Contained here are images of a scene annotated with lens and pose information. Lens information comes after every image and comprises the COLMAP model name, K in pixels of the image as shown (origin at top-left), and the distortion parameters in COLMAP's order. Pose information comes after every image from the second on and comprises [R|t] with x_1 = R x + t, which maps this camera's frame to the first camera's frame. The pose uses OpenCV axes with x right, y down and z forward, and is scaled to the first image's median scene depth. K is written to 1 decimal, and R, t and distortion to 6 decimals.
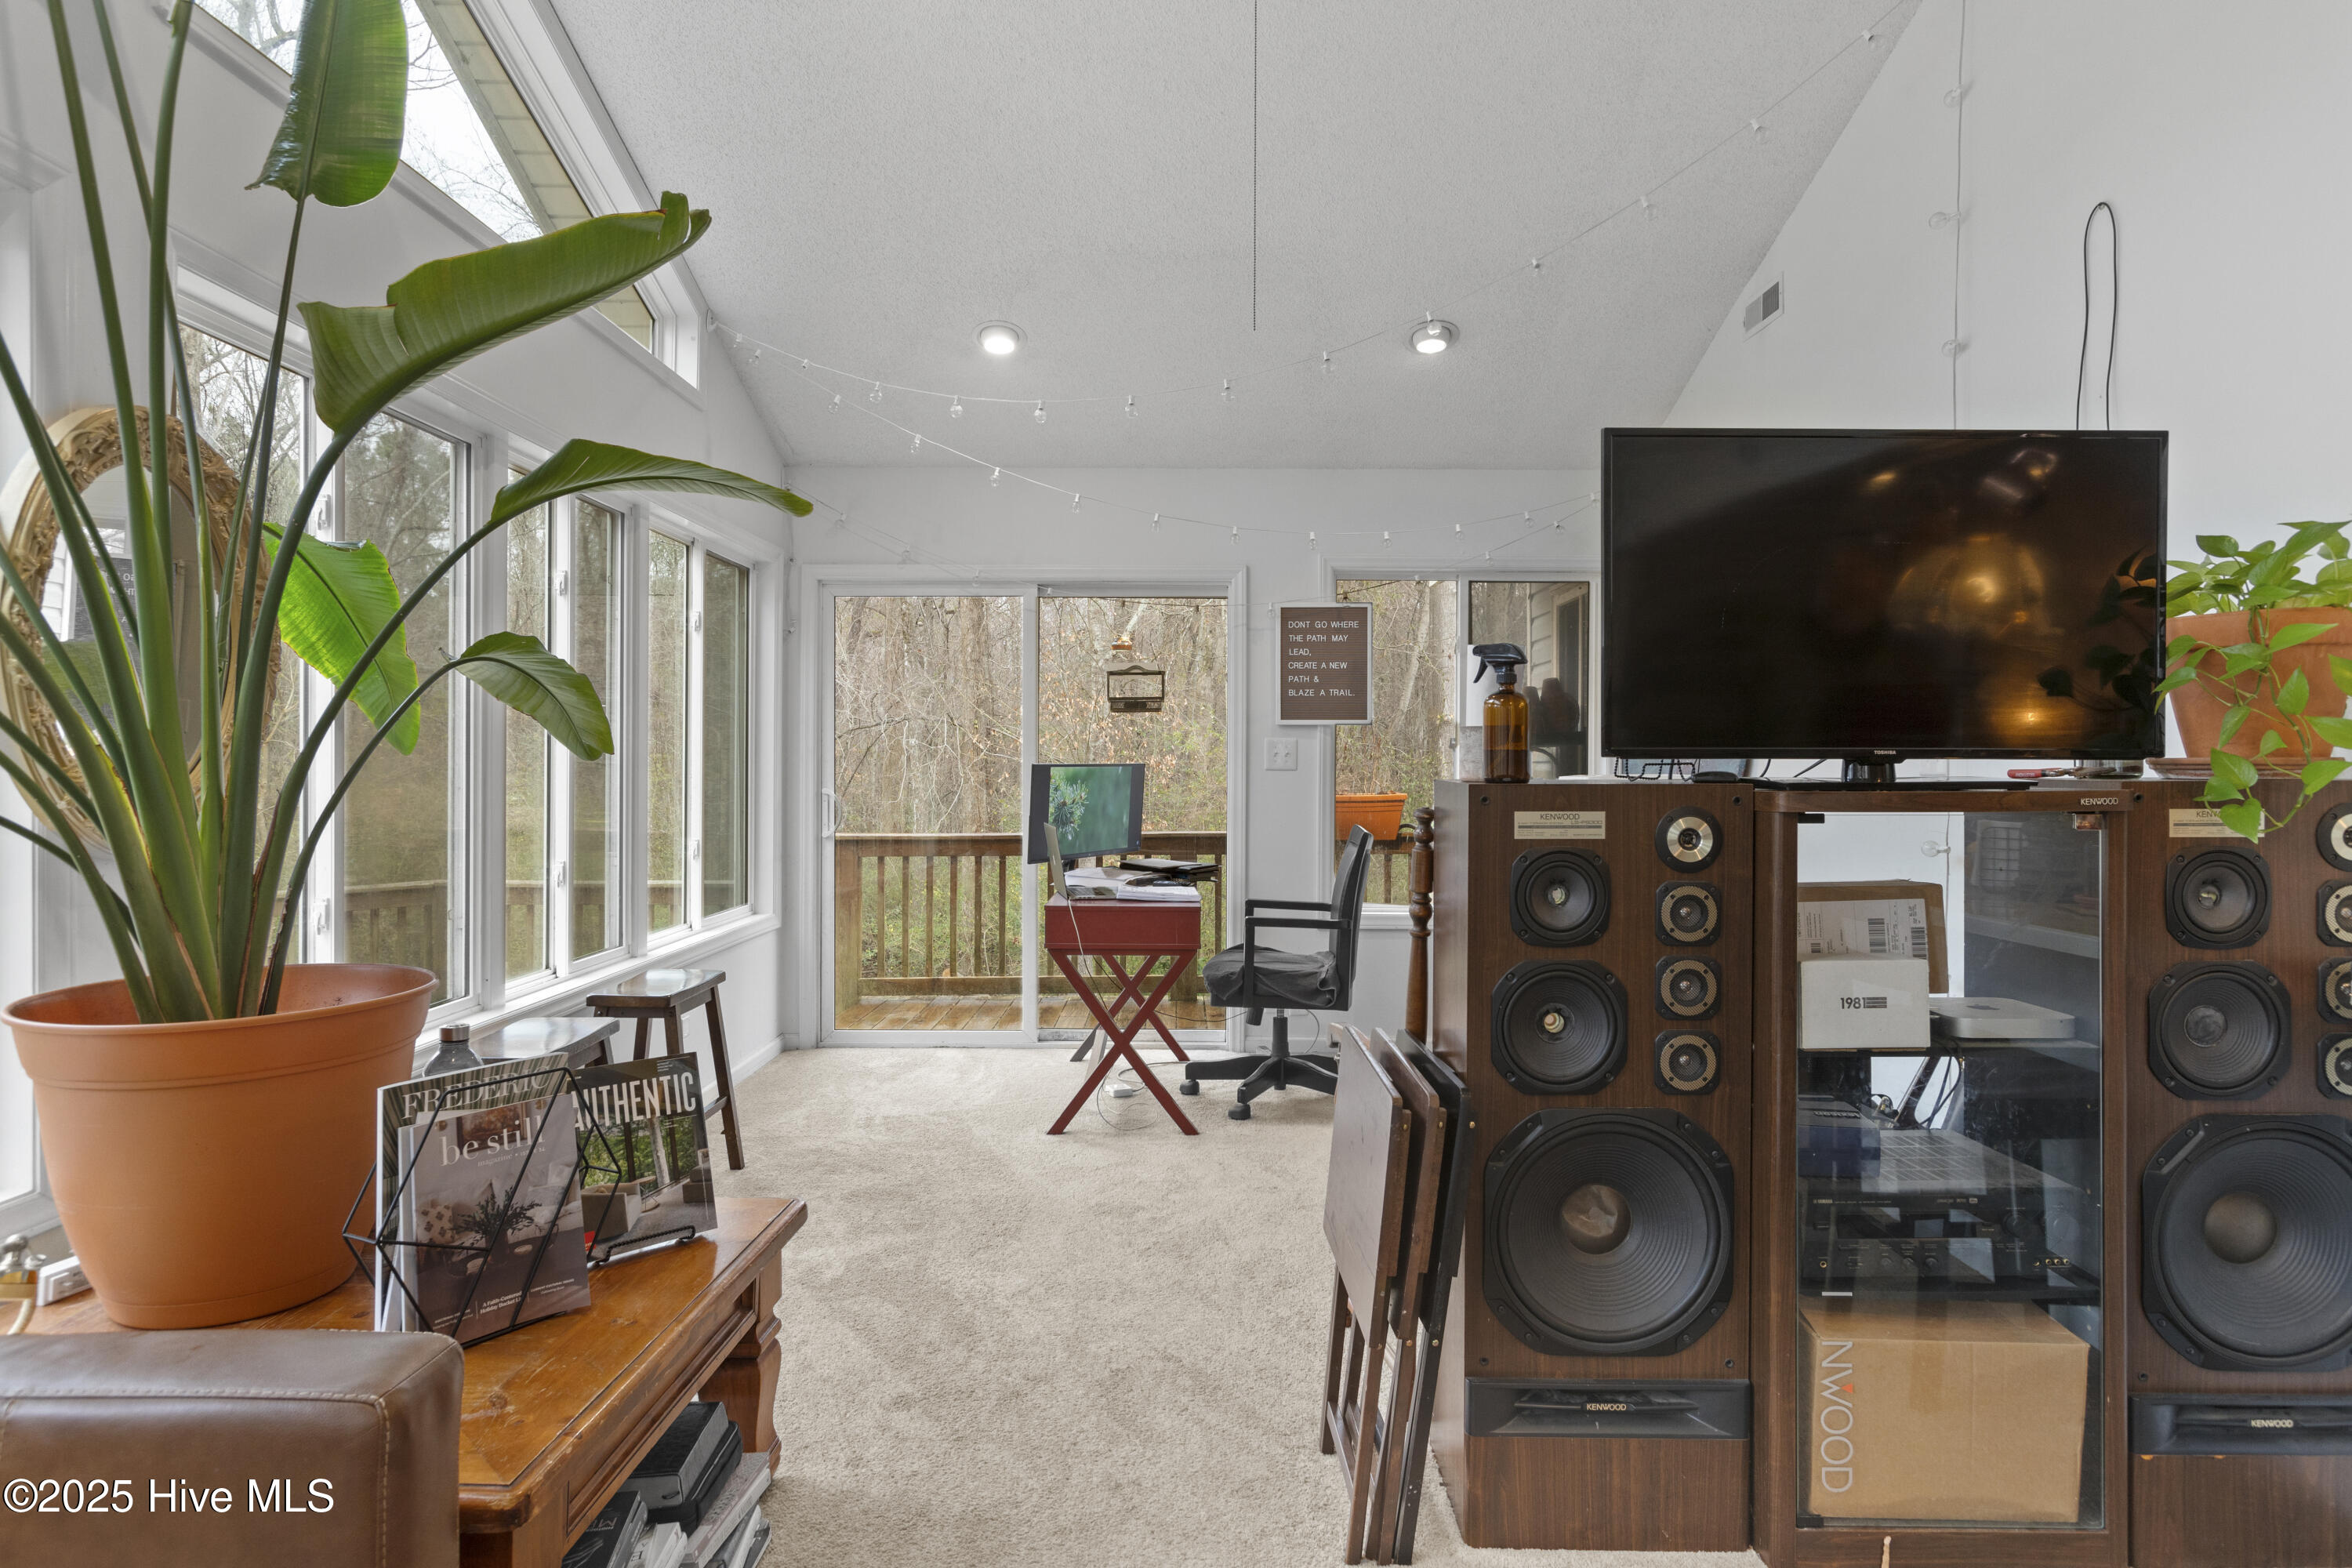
lens RADIAL K [[1350.3, 0, 1180.7], [0, 1350.3, 773.5], [0, 0, 1]] dist [-0.003120, -0.000853]
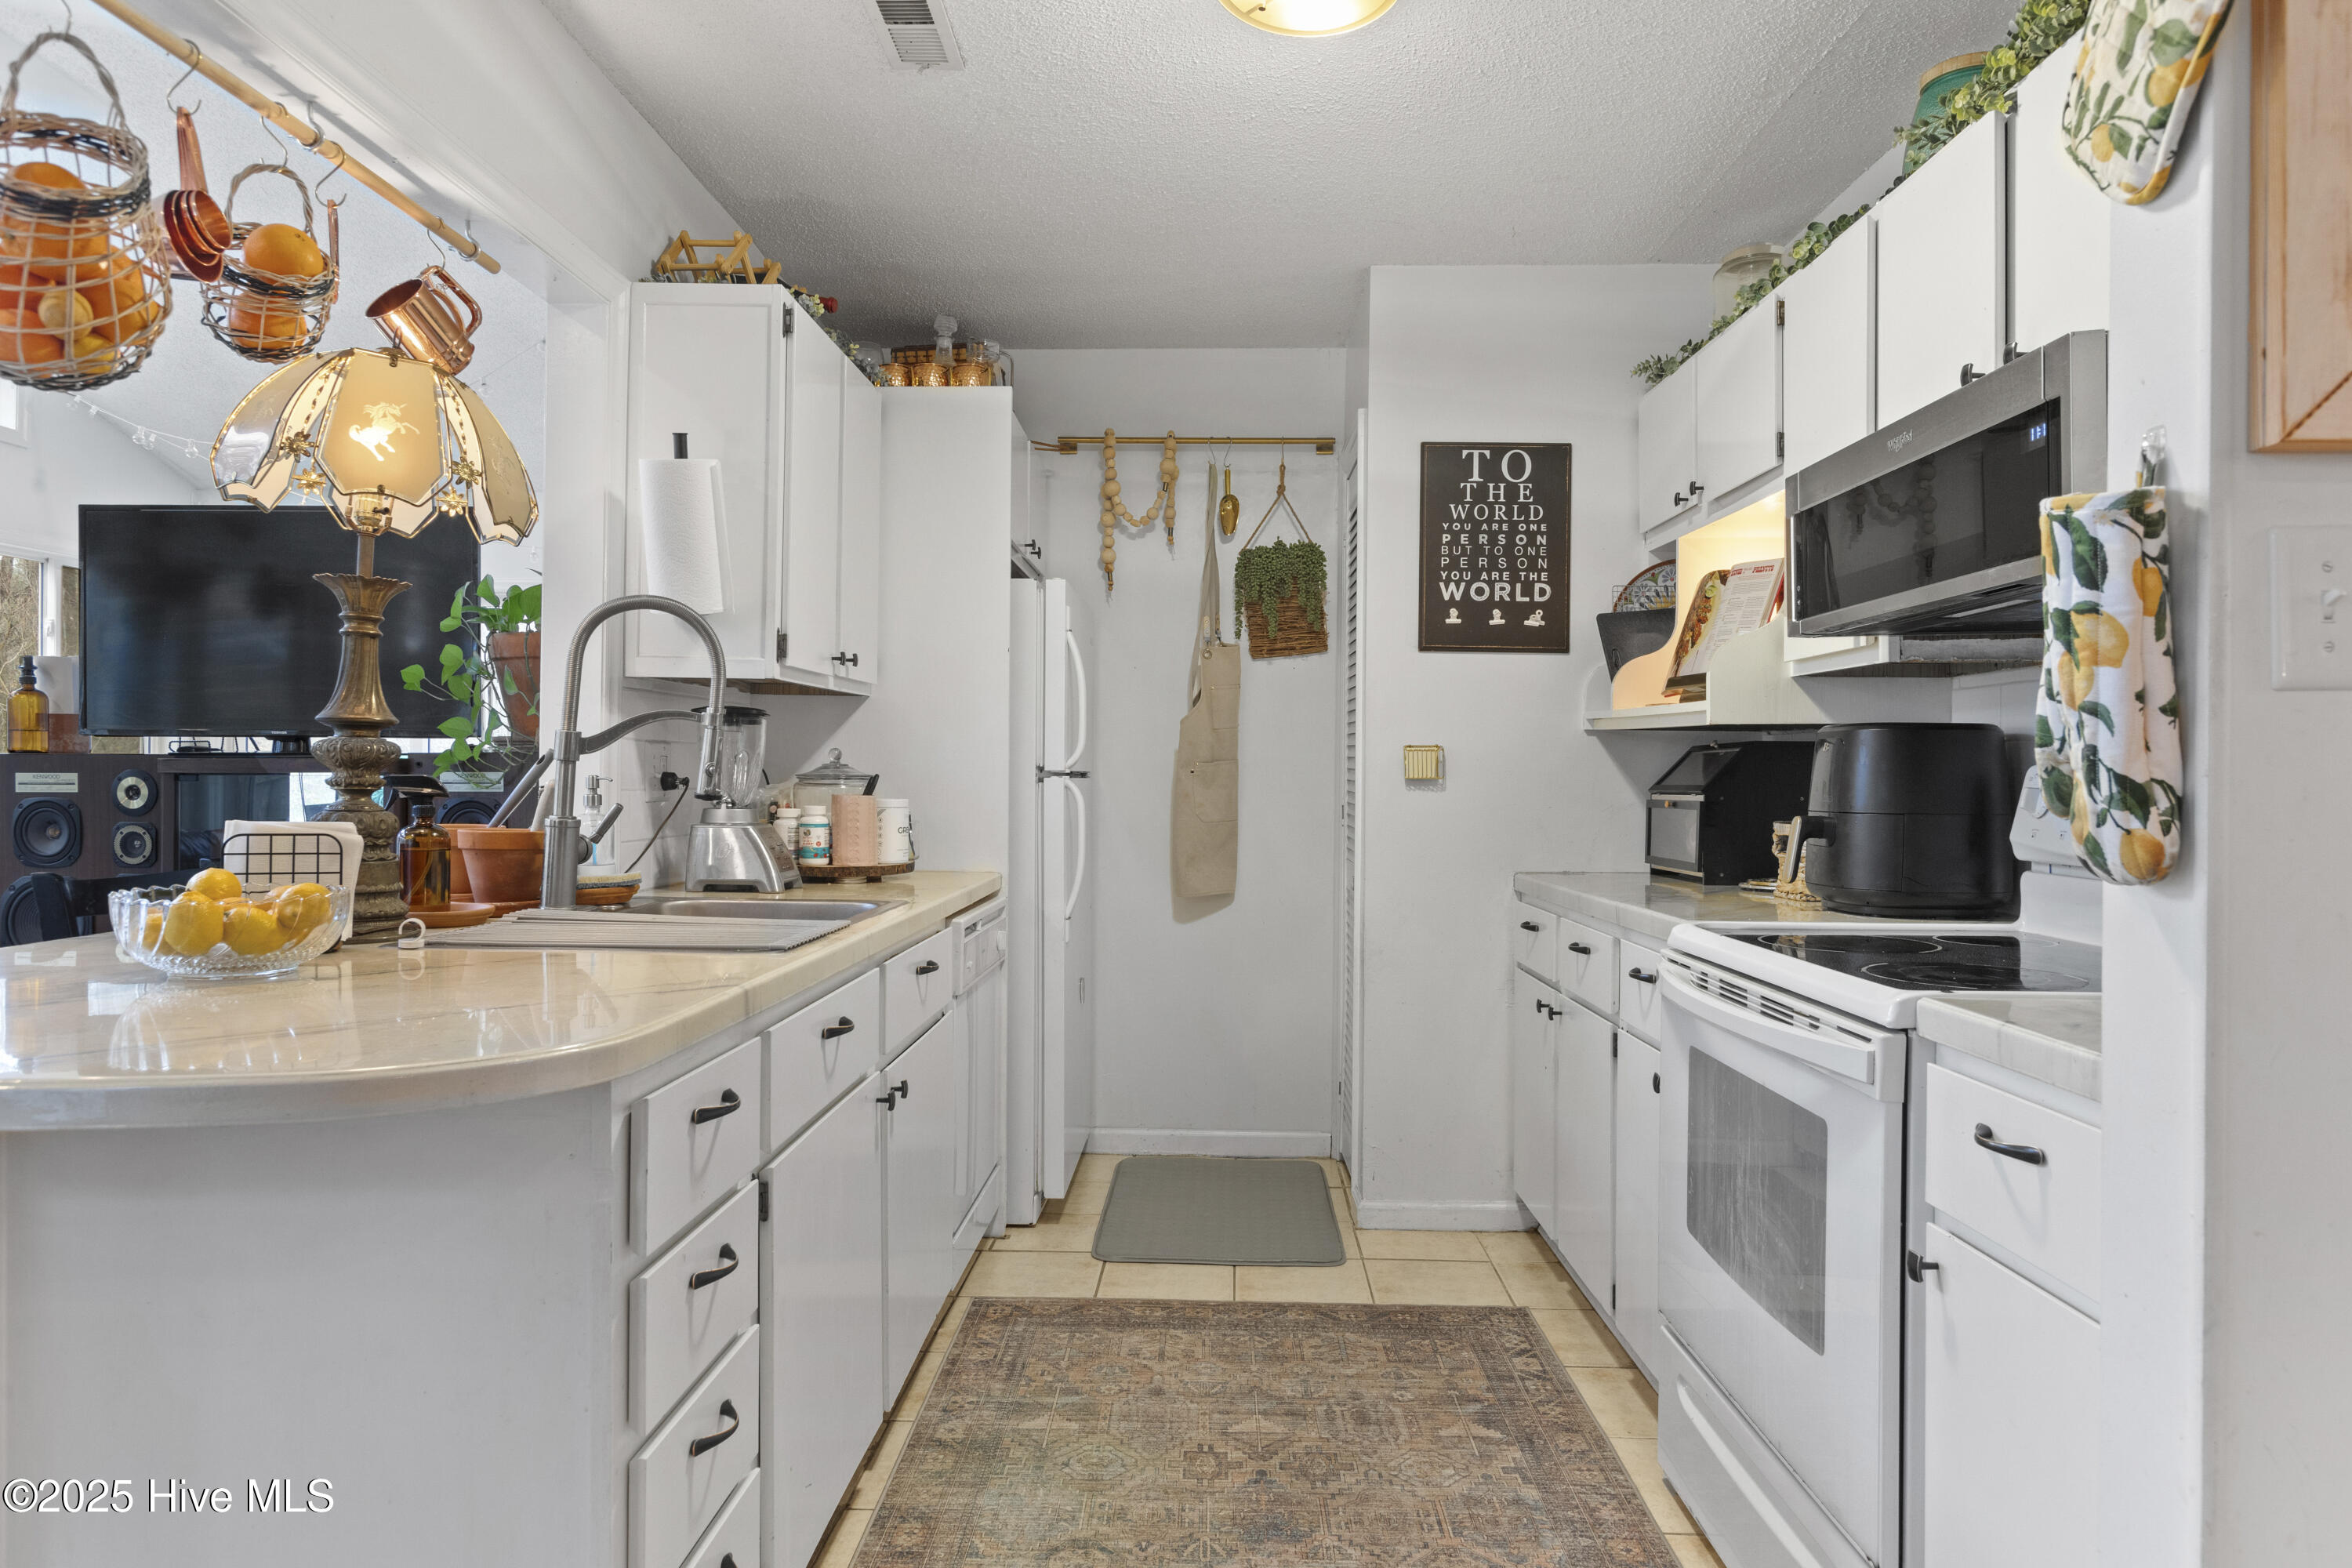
lens RADIAL K [[1412.5, 0, 1176.0], [0, 1412.5, 784.0], [0, 0, 1]] dist [0.027390, 0.000519]
pose [[0.999714, 0.004972, -0.023385, 1.518245], [-0.004853, 0.999975, 0.005143, 0.026021], [0.023410, -0.005028, 0.999713, -0.497025]]
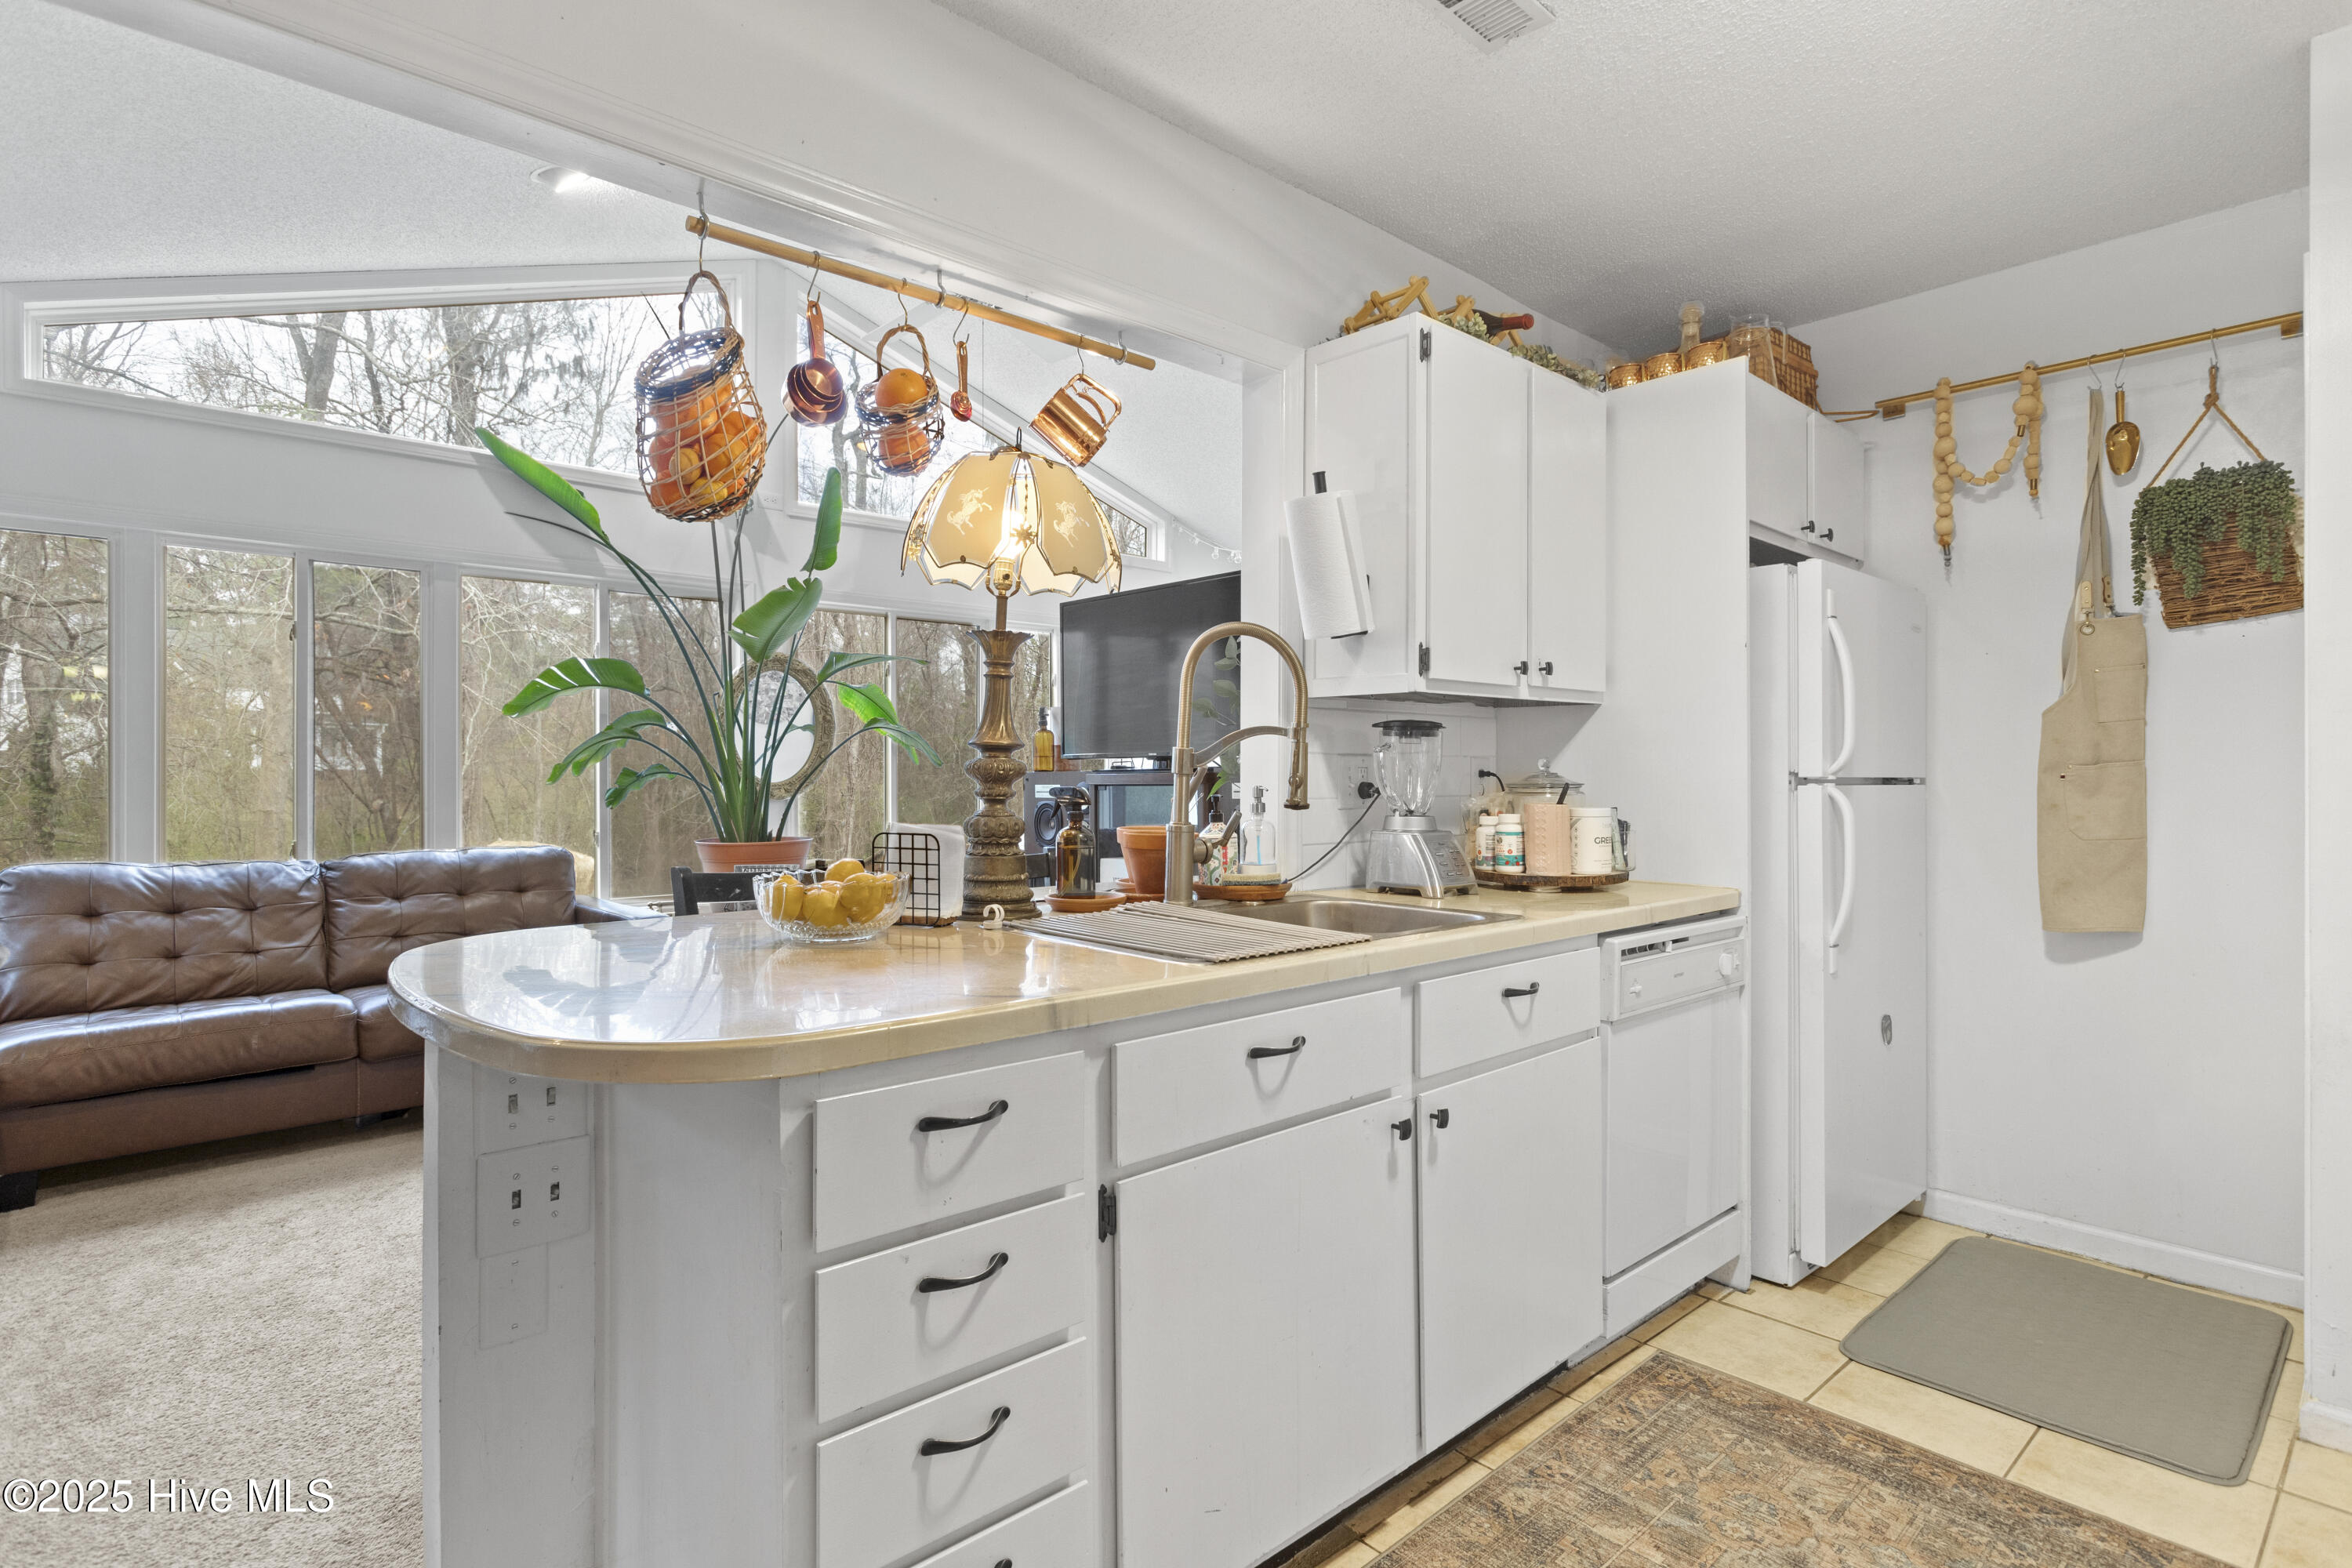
lens RADIAL K [[1143.0, 0, 1176.0], [0, 1143.0, 784.0], [0, 0, 1]] dist [-0.000041, 0.000925]
pose [[0.681545, 0.000726, -0.731776, 1.770280], [0.000718, 0.999998, 0.001661, 0.023622], [0.731776, -0.001657, 0.681543, -0.099310]]
